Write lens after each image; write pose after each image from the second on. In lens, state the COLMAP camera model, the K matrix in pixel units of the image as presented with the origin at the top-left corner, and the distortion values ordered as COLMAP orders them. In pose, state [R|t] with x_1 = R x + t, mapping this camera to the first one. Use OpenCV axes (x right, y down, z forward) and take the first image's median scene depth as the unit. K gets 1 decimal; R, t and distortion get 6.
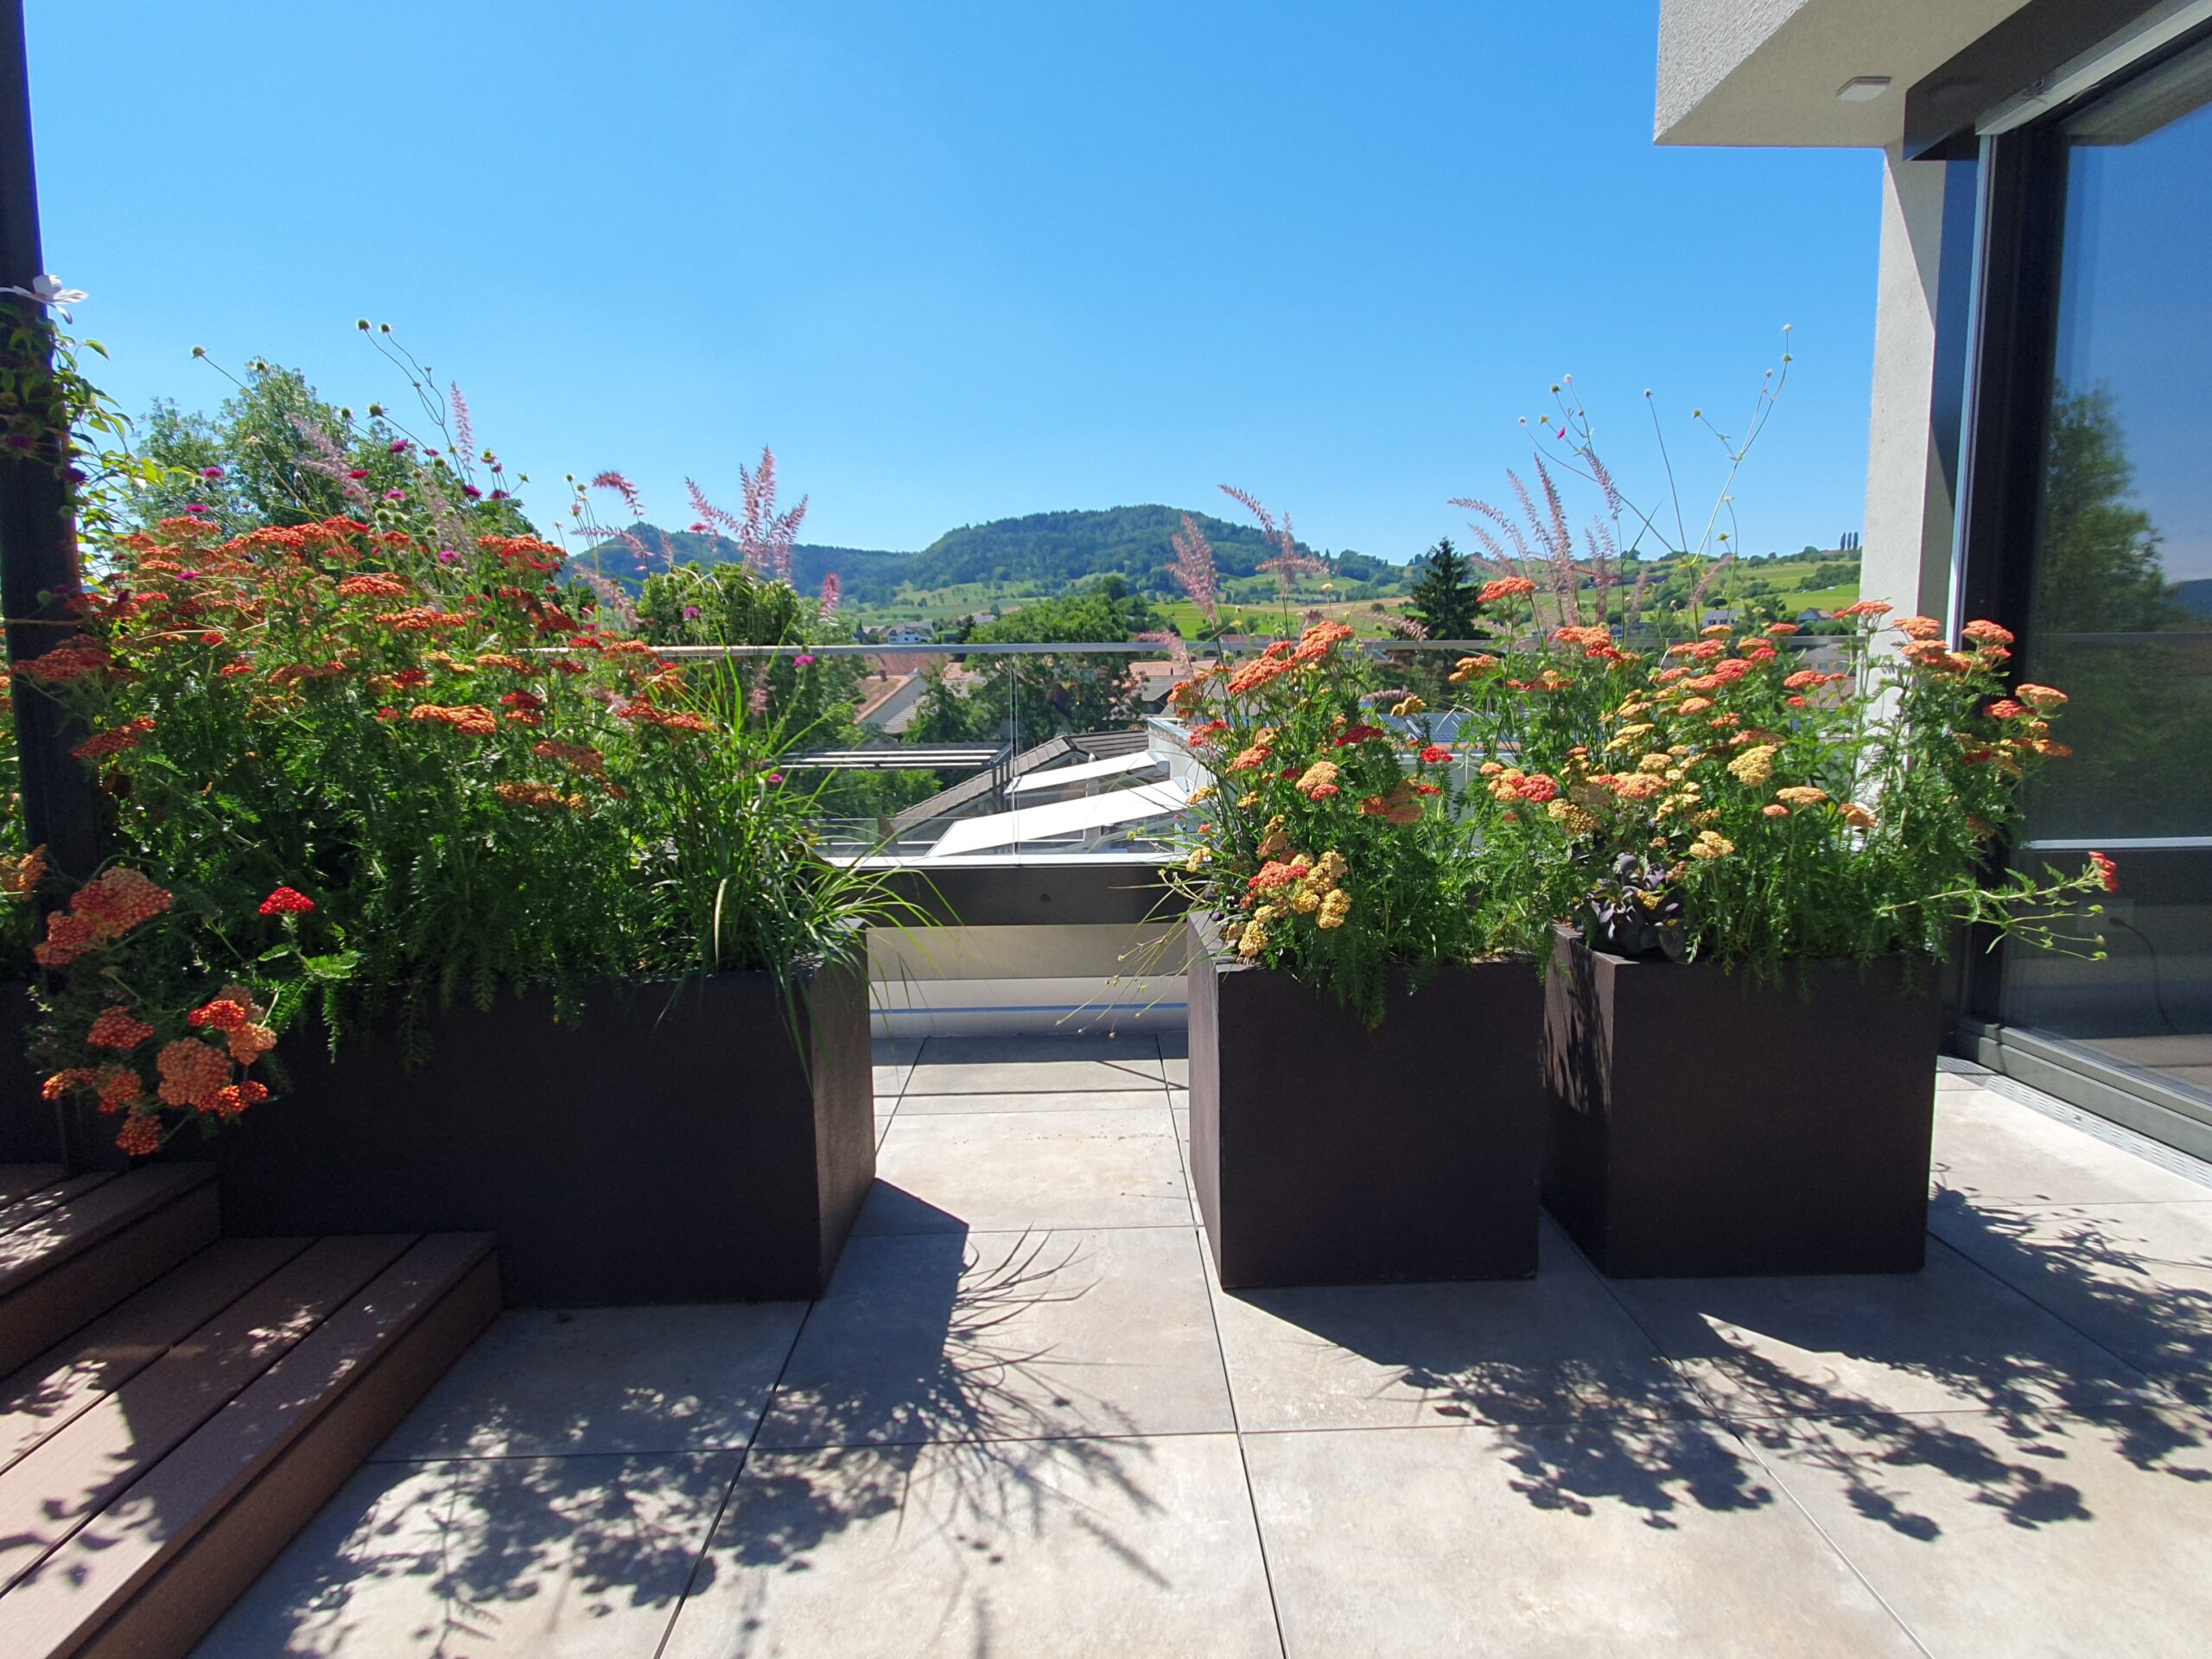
lens RADIAL K [[1256.2, 0, 1106.0], [0, 1256.2, 829.5], [0, 0, 1]] dist [0.020300, -0.001923]
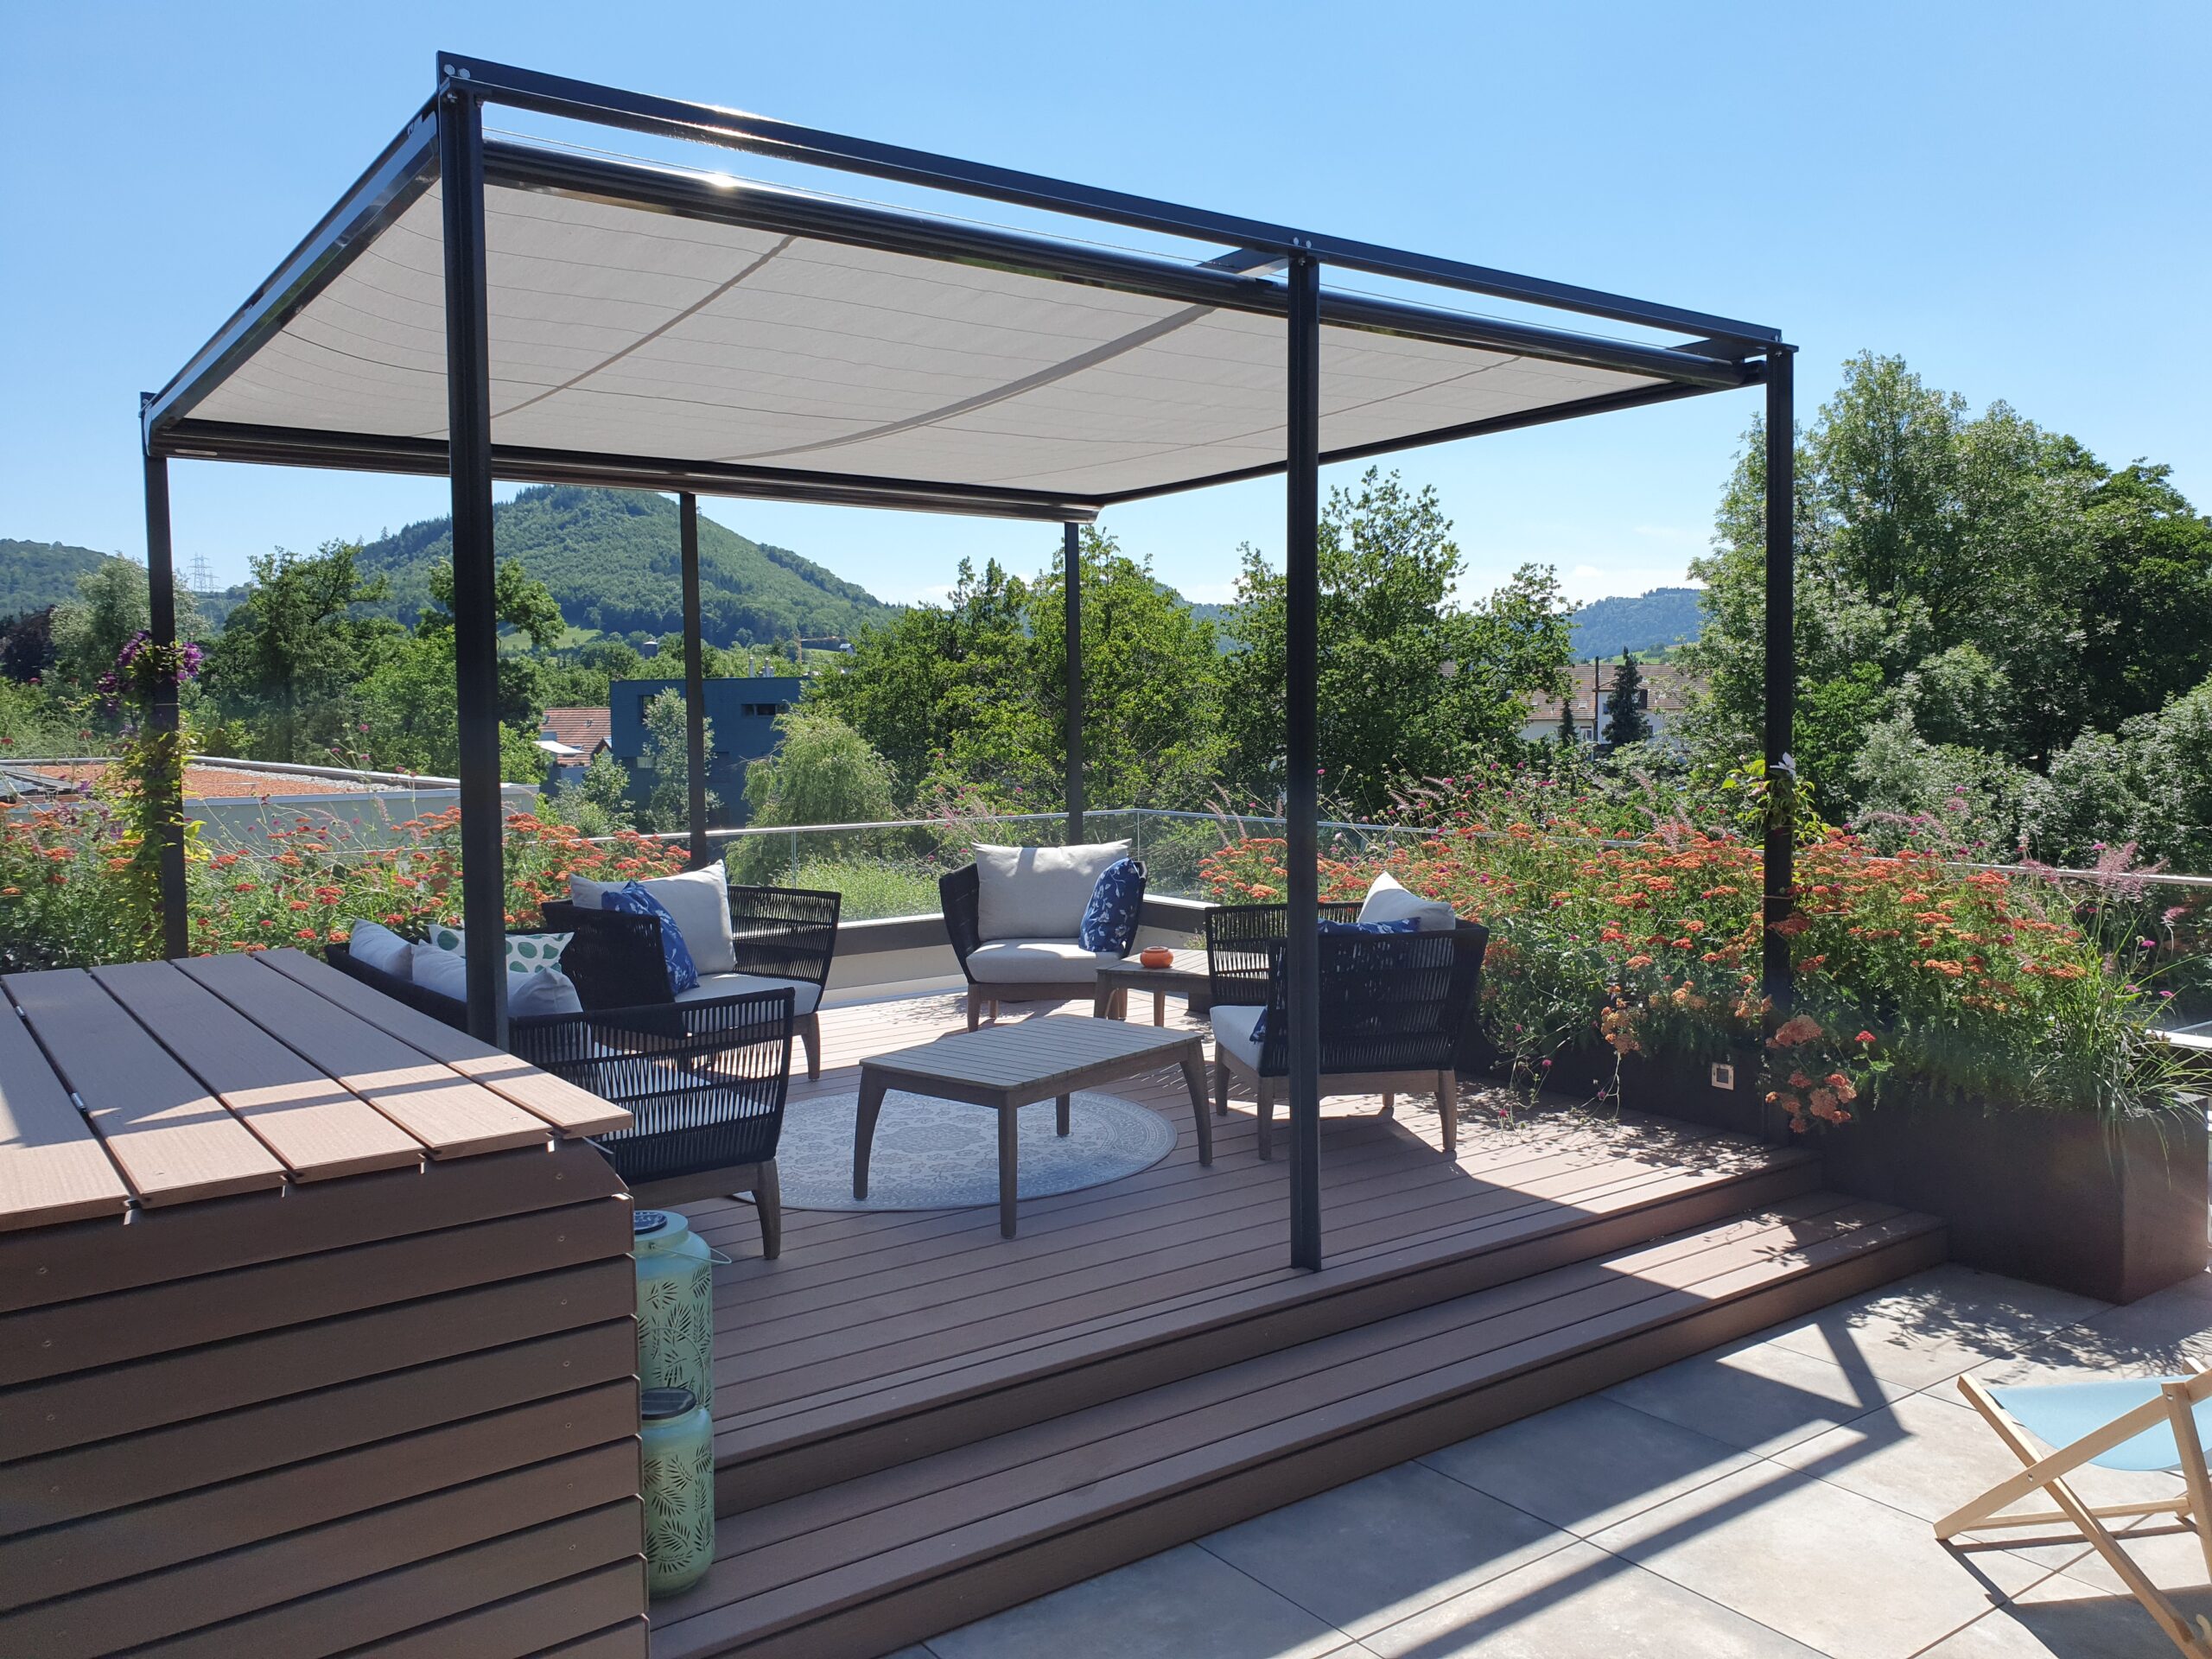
lens RADIAL K [[1679.6, 0, 1106.0], [0, 1679.6, 829.5], [0, 0, 1]] dist [0.009041, 0.001562]
pose [[0.550119, 0.054446, -0.833309, 1.135654], [-0.084938, 0.996345, 0.009026, -0.233596], [0.830755, 0.065814, 0.552733, -1.886779]]
